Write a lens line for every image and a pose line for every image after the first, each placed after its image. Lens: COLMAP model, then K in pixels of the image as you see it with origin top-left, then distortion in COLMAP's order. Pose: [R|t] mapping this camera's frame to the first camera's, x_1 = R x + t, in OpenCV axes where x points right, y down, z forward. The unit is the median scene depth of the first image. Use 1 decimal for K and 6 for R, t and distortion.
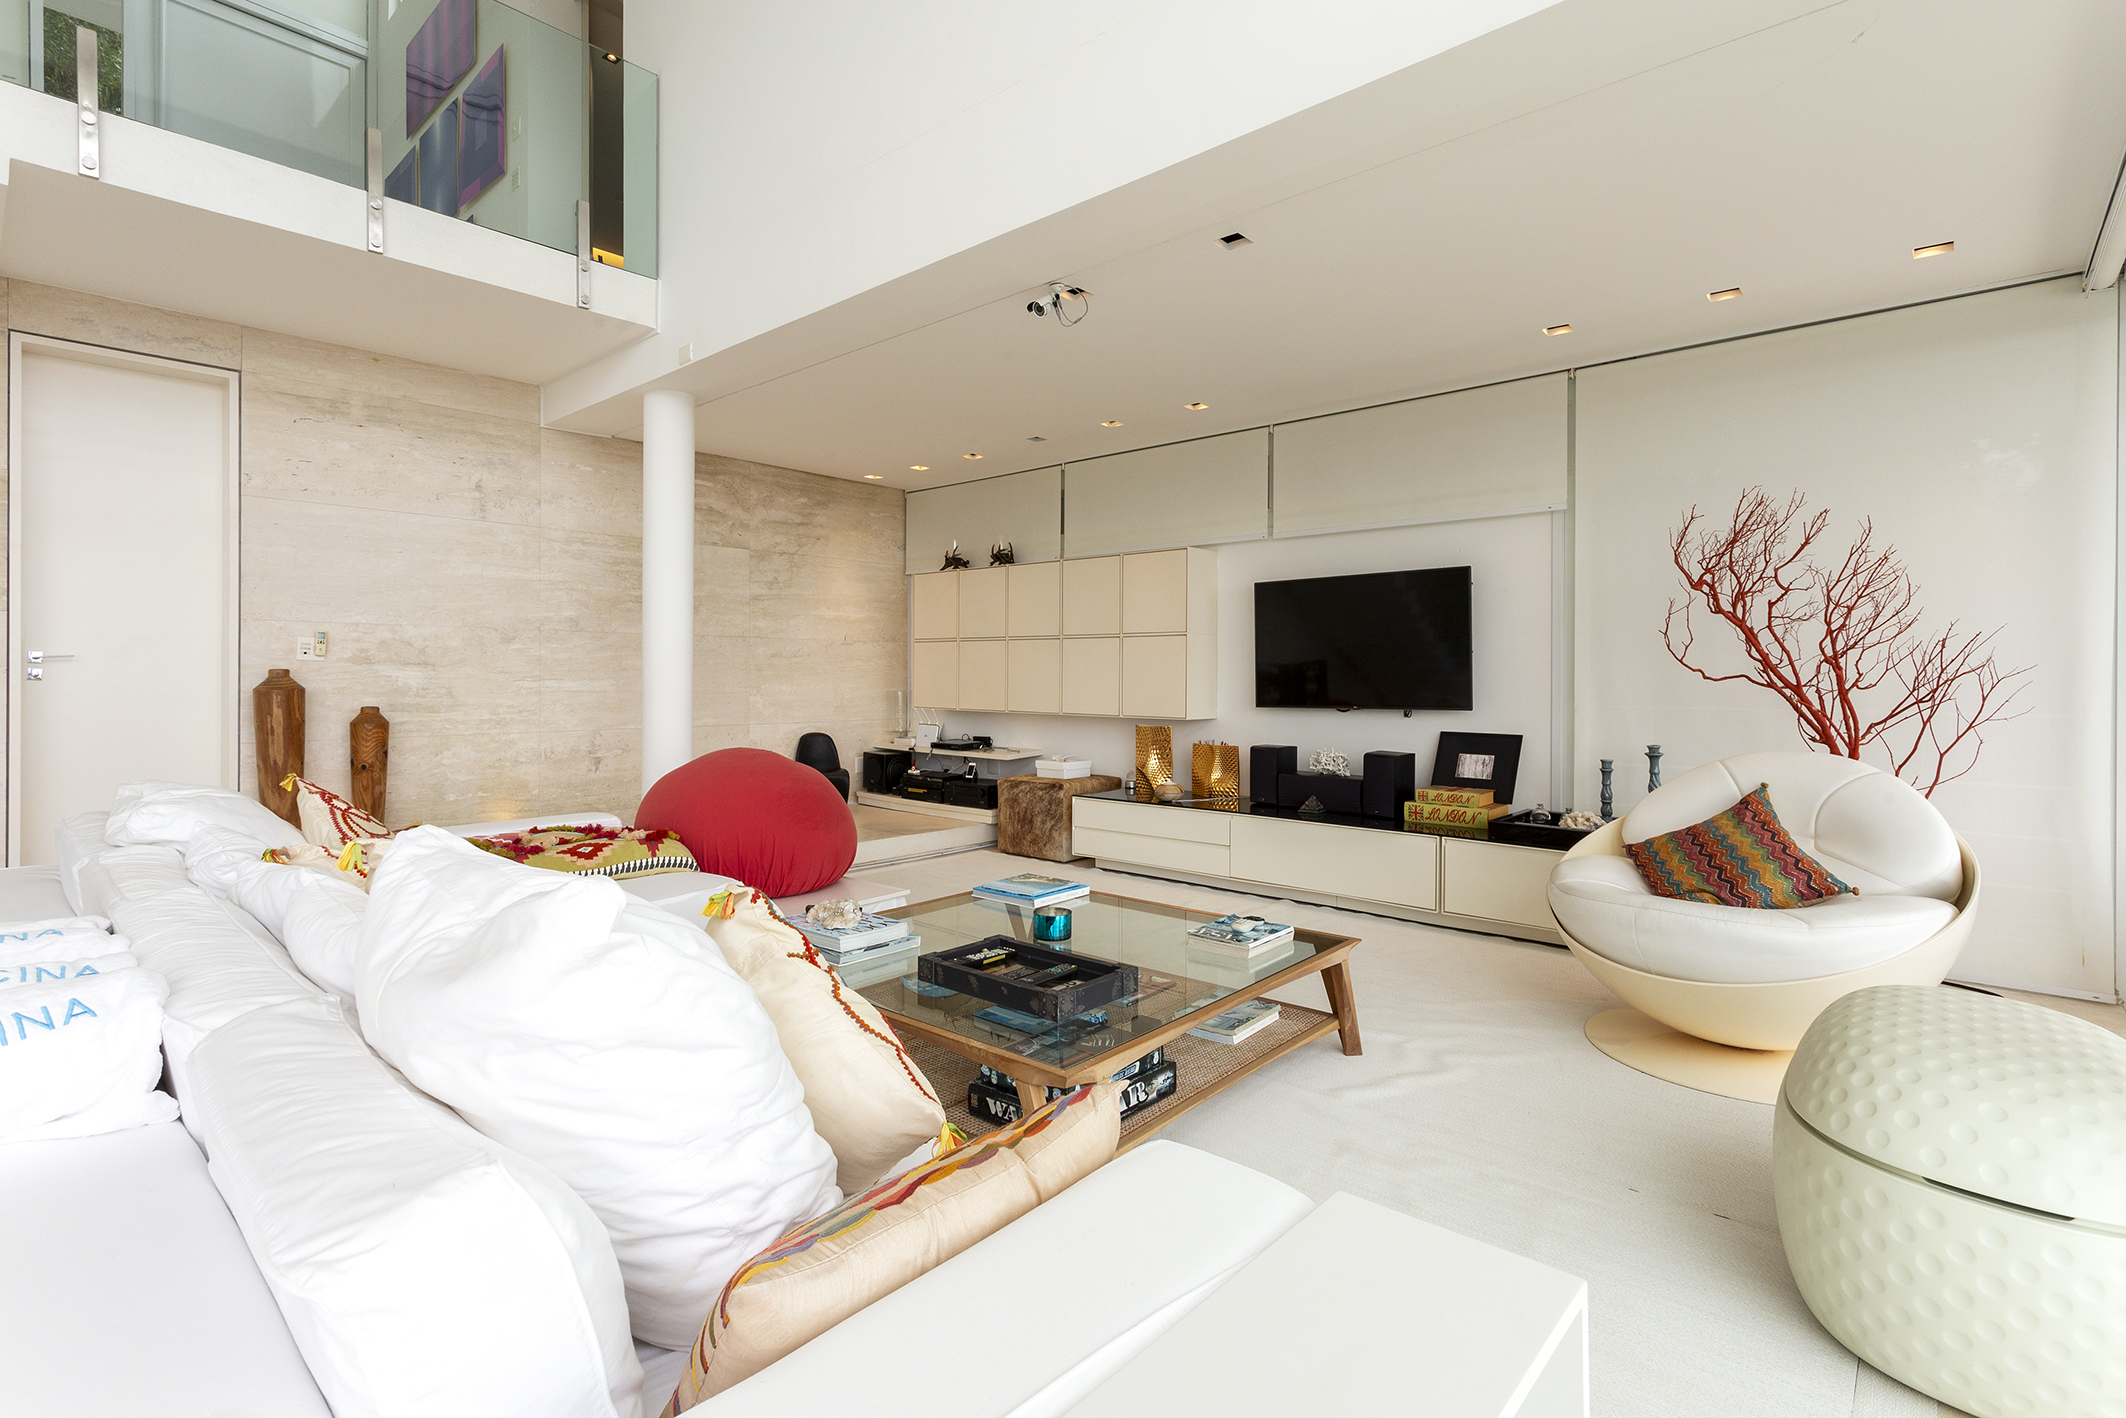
lens RADIAL K [[1031.6, 0, 1062.9], [0, 1031.6, 679.1], [0, 0, 1]] dist [-0.003339, 0.001272]
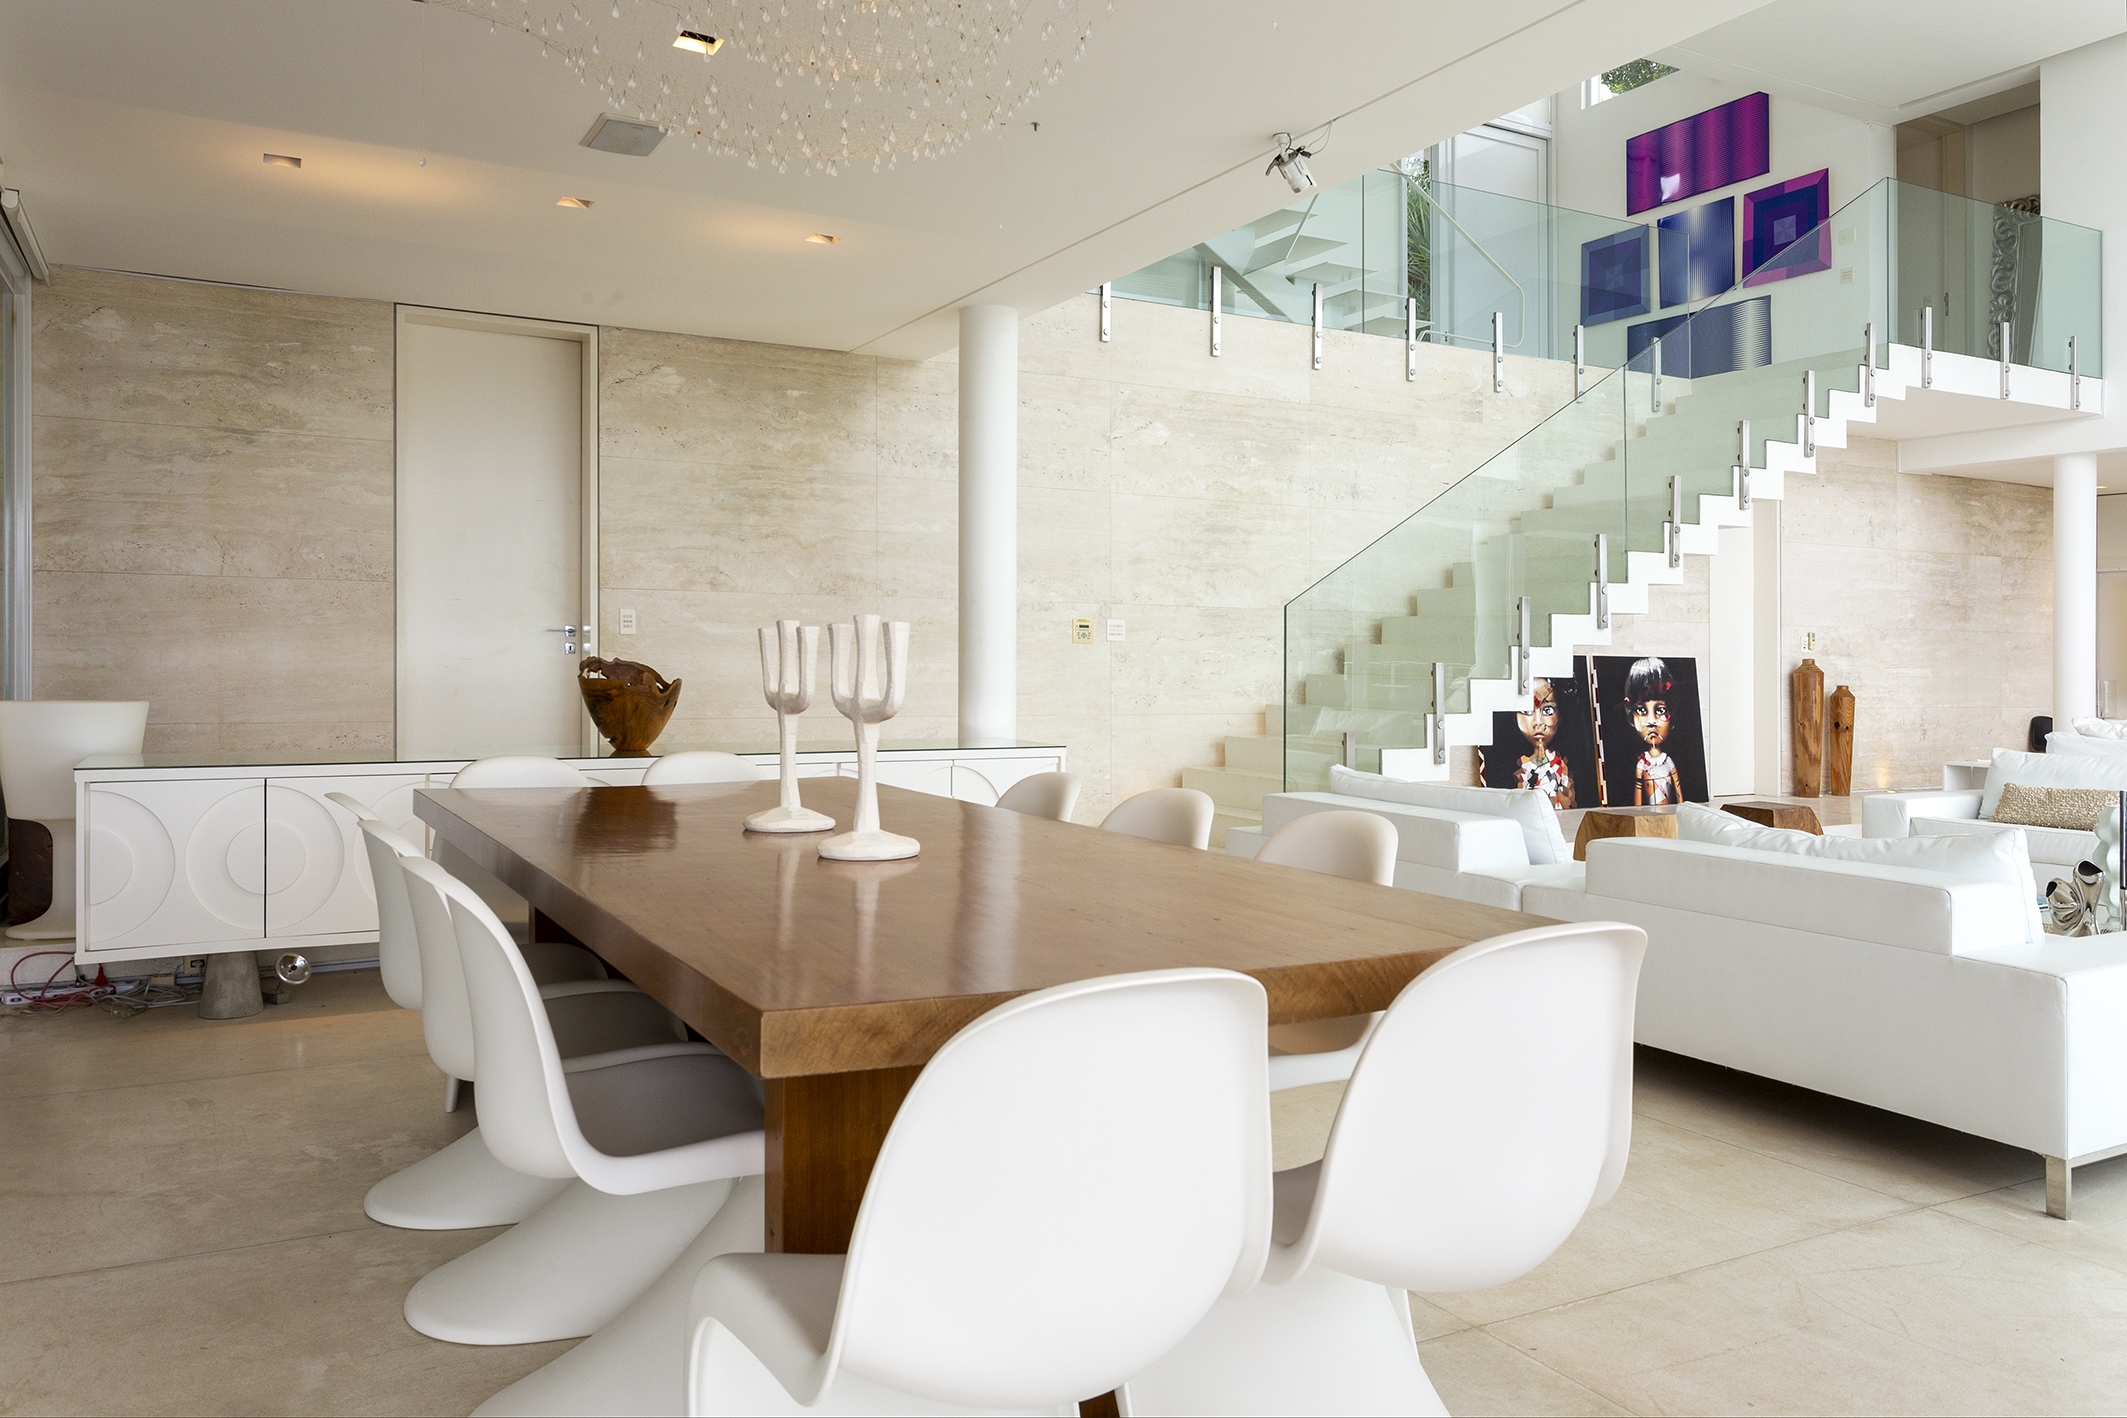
lens RADIAL K [[1559.4, 0, 1048.5], [0, 1559.4, 646.9], [0, 0, 1]] dist [-0.011186, 0.010717]
pose [[0.940077, 0.002945, -0.340950, -0.876052], [-0.008103, 0.999873, -0.013706, 0.010644], [0.340867, 0.015648, 0.939981, -1.246176]]
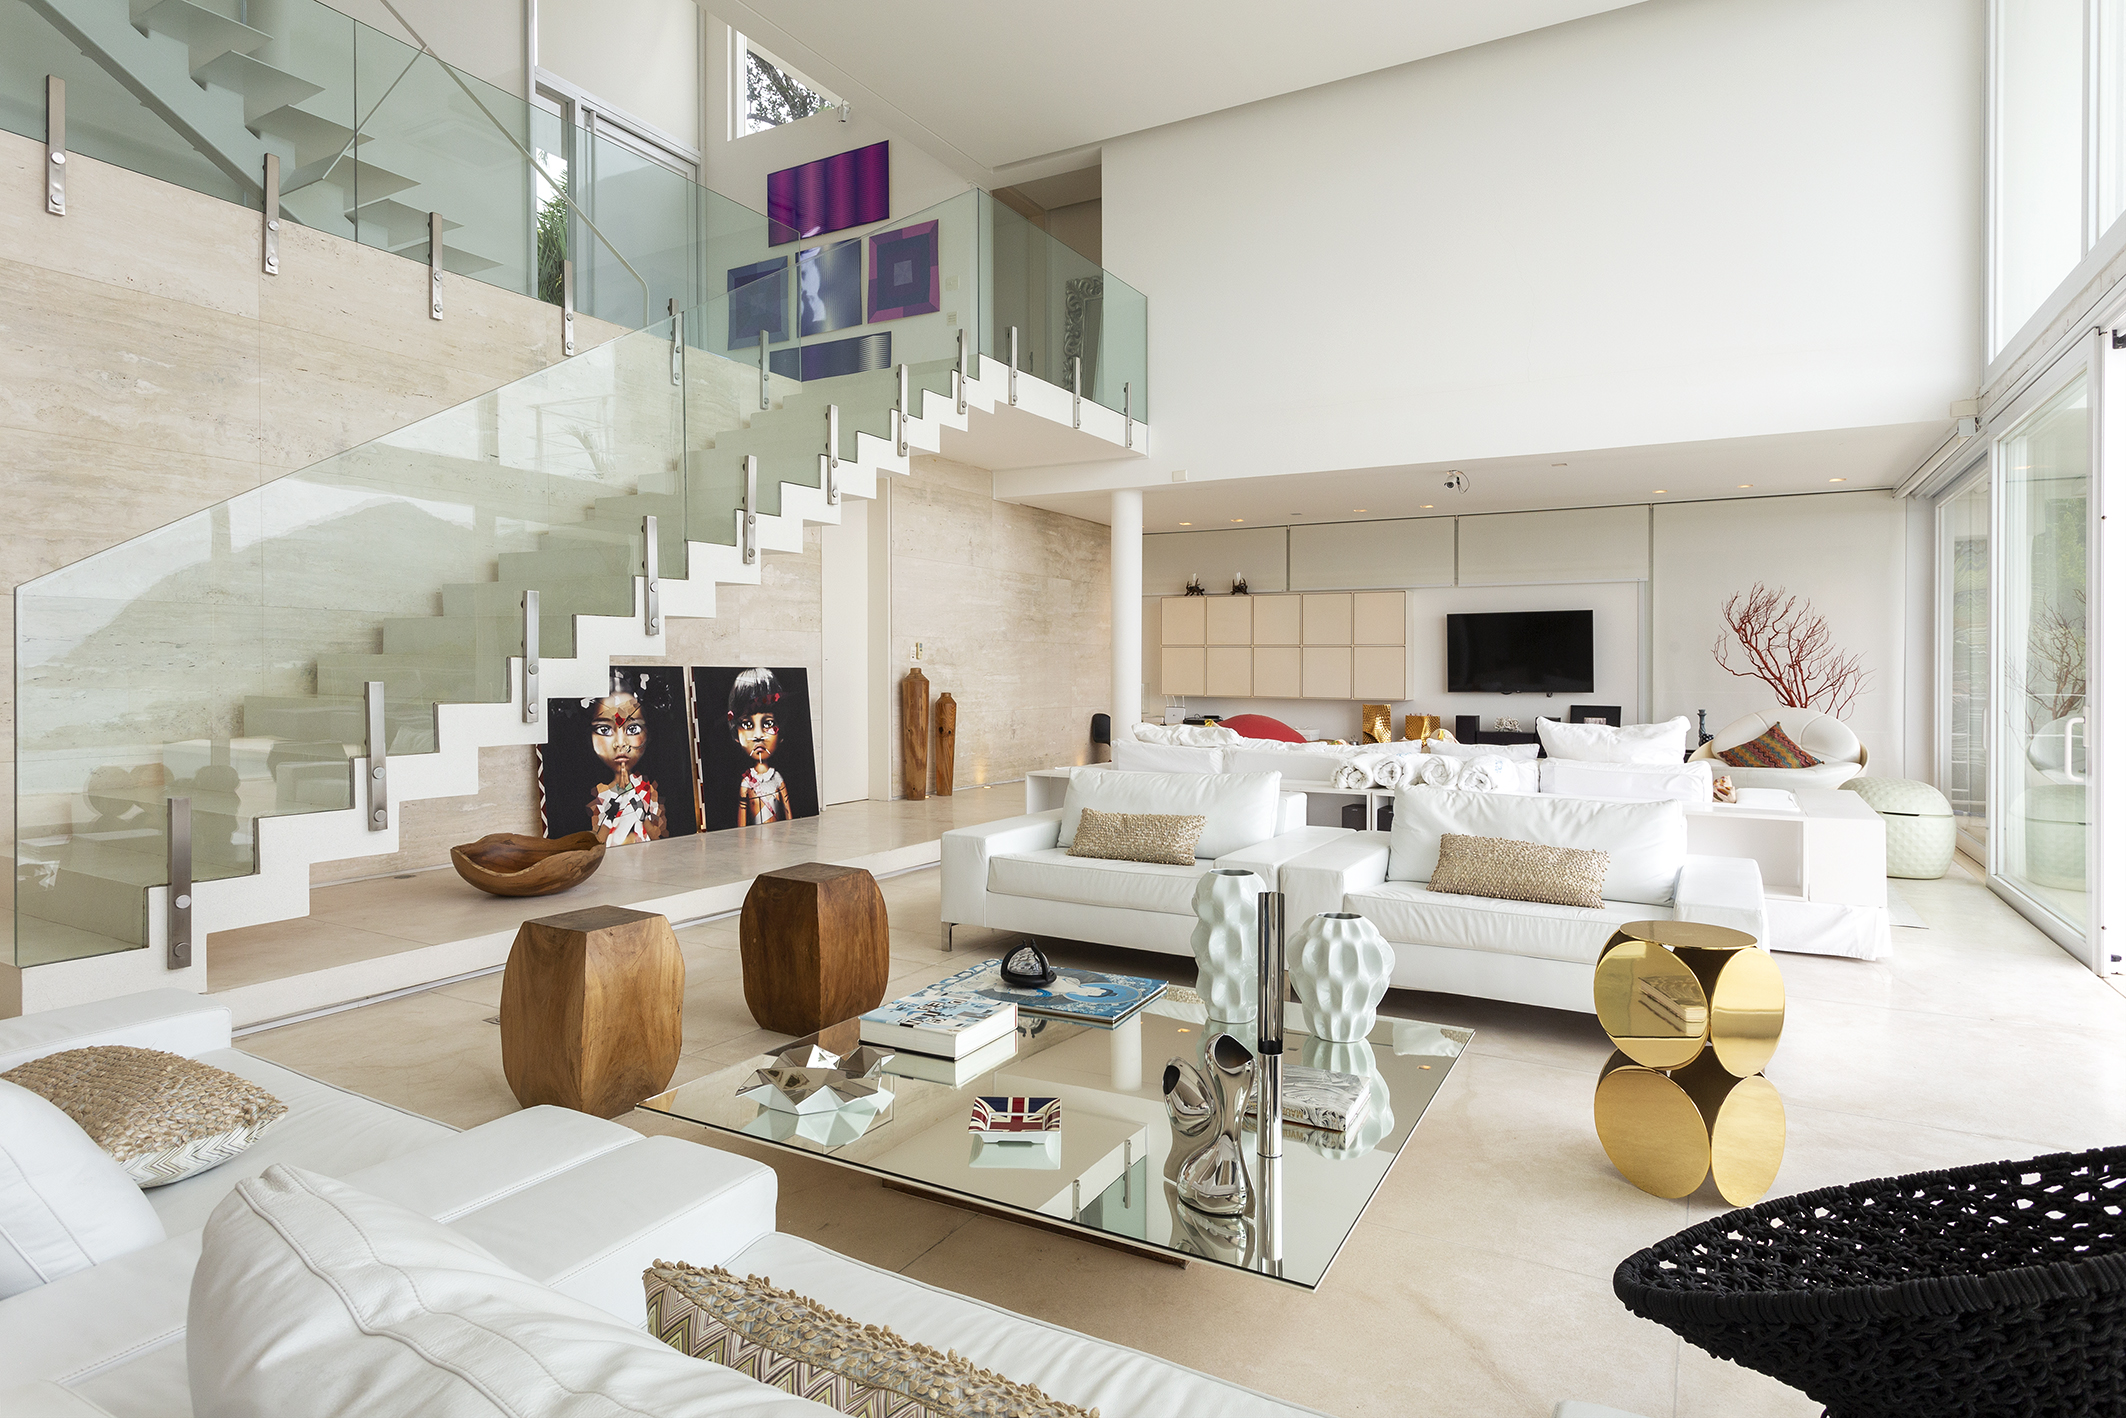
lens RADIAL K [[1170.8, 0, 1089.2], [0, 1170.8, 675.6], [0, 0, 1]] dist [-0.007640, 0.004324]
pose [[0.975447, 0.000155, 0.220233, -0.765072], [-0.000590, 0.999998, 0.001911, -0.001420], [-0.220233, -0.001994, 0.975445, -0.654684]]
